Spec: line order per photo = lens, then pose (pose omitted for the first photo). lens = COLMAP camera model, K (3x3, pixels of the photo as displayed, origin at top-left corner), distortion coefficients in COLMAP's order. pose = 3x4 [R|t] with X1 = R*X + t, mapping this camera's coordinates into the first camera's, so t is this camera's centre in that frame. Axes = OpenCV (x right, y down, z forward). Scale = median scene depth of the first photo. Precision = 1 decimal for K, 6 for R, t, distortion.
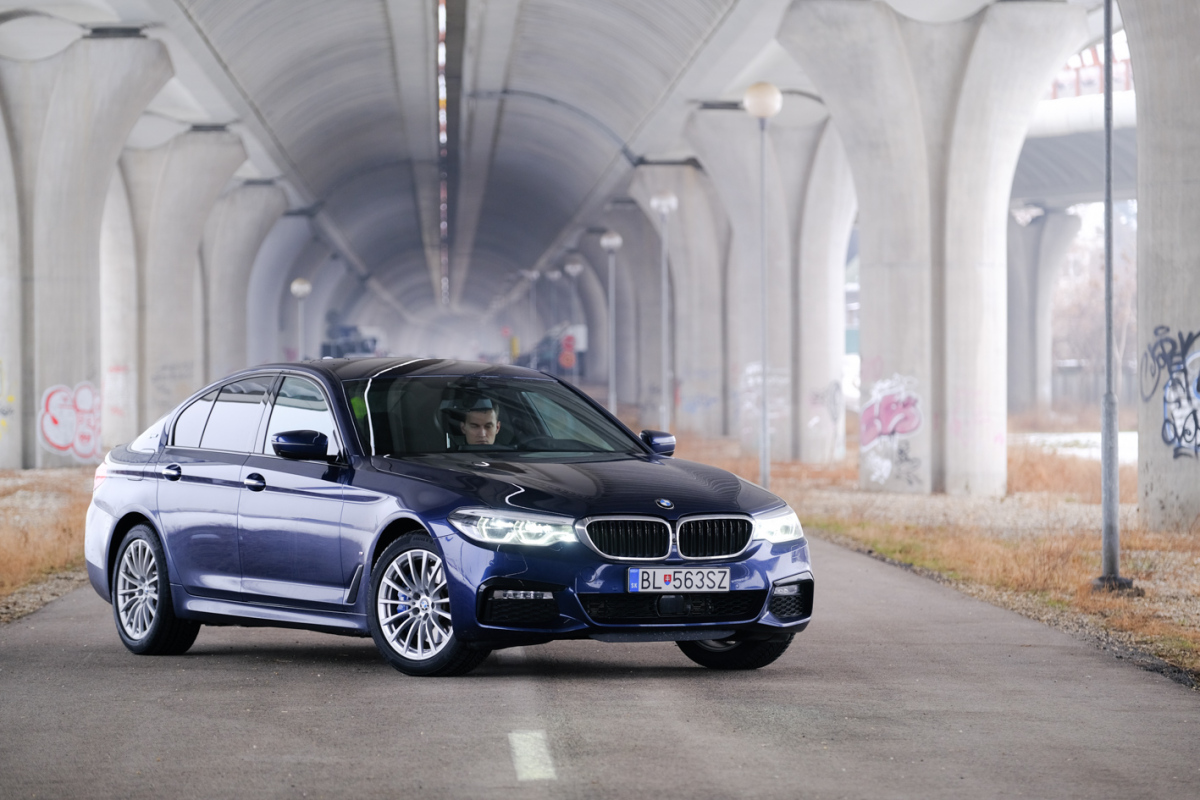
lens RADIAL K [[5461.9, 0, 606.2], [0, 5461.9, 394.0], [0, 0, 1]] dist [0.219020, 0.000000]
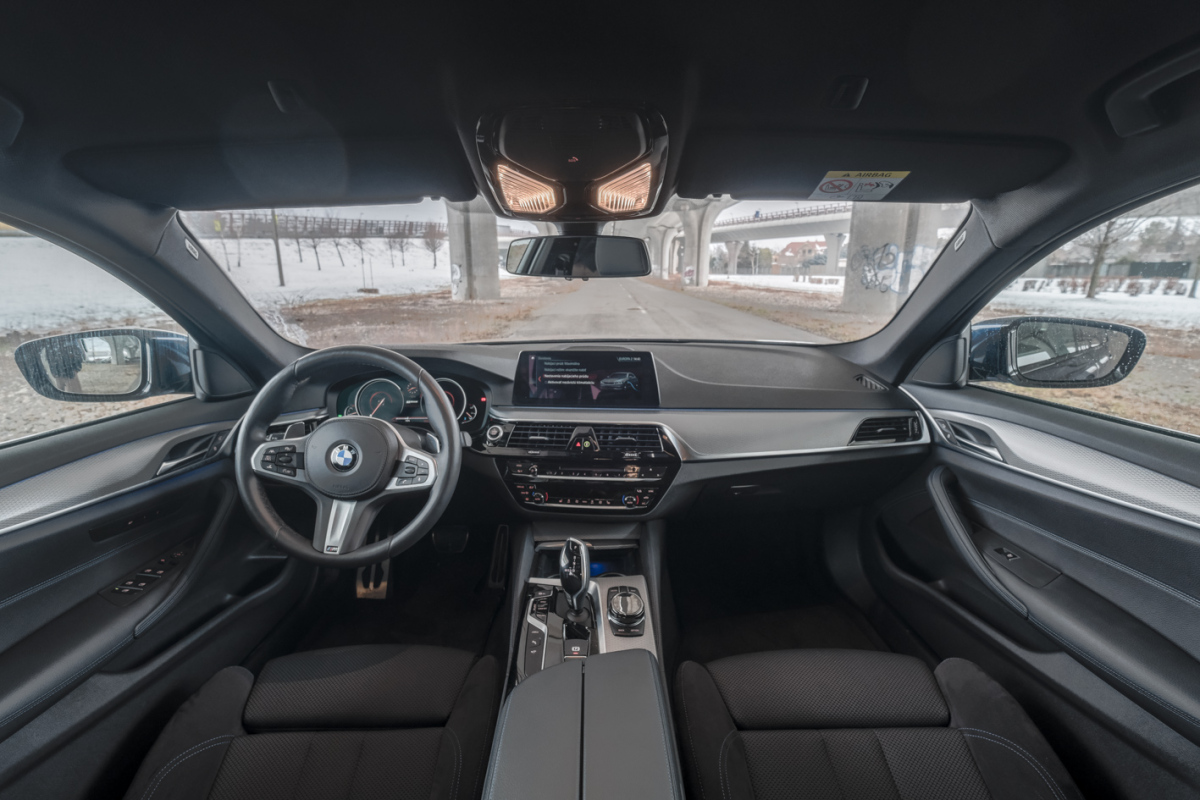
lens RADIAL K [[528.1, 0, 595.6], [0, 528.1, 391.1], [0, 0, 1]] dist [-0.004563, 0.001039]
pose [[0.998481, 0.017538, -0.052236, -0.018628], [-0.005323, 0.974263, 0.225352, 0.000757], [0.054844, -0.224732, 0.972876, 0.402422]]
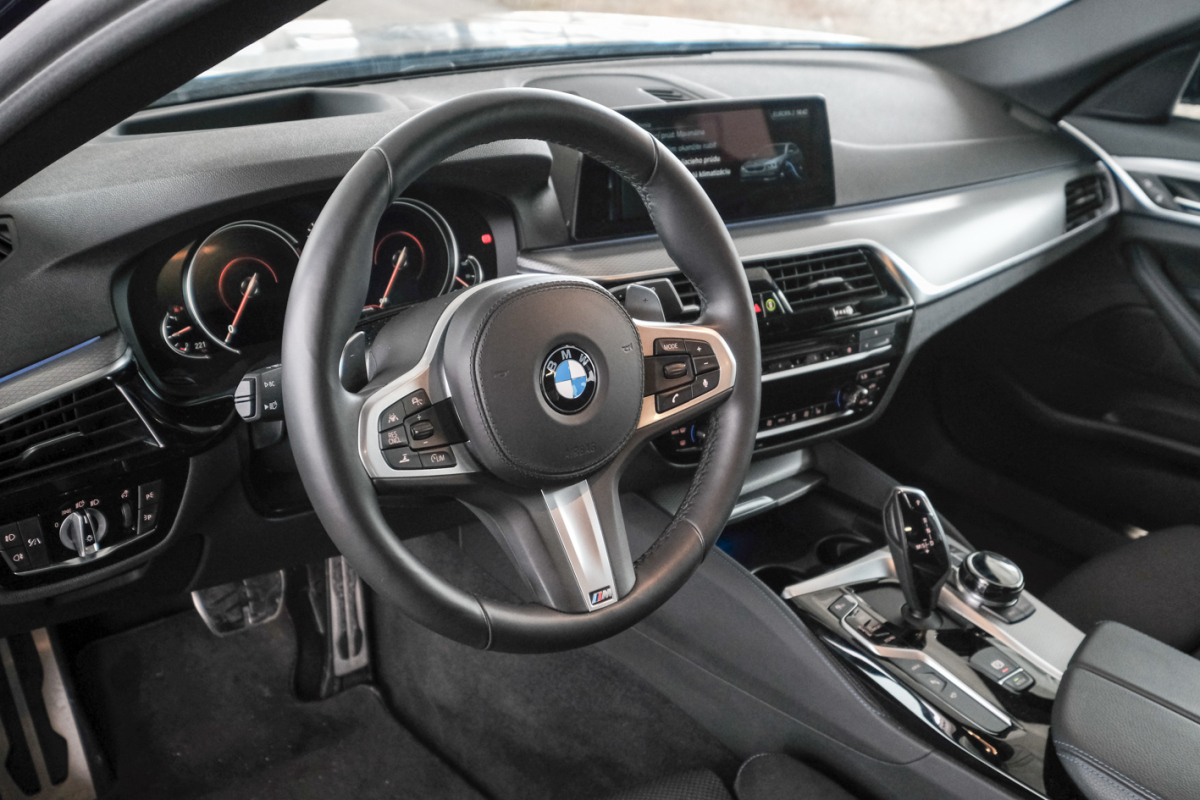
lens RADIAL K [[1220.2, 0, 601.8], [0, 1220.2, 399.1], [0, 0, 1]] dist [0.002751, 0.000000]
pose [[0.811284, -0.190079, 0.552891, -0.034712], [-0.081916, 0.899391, 0.429402, -0.000509], [-0.578886, -0.393657, 0.714090, 0.406514]]
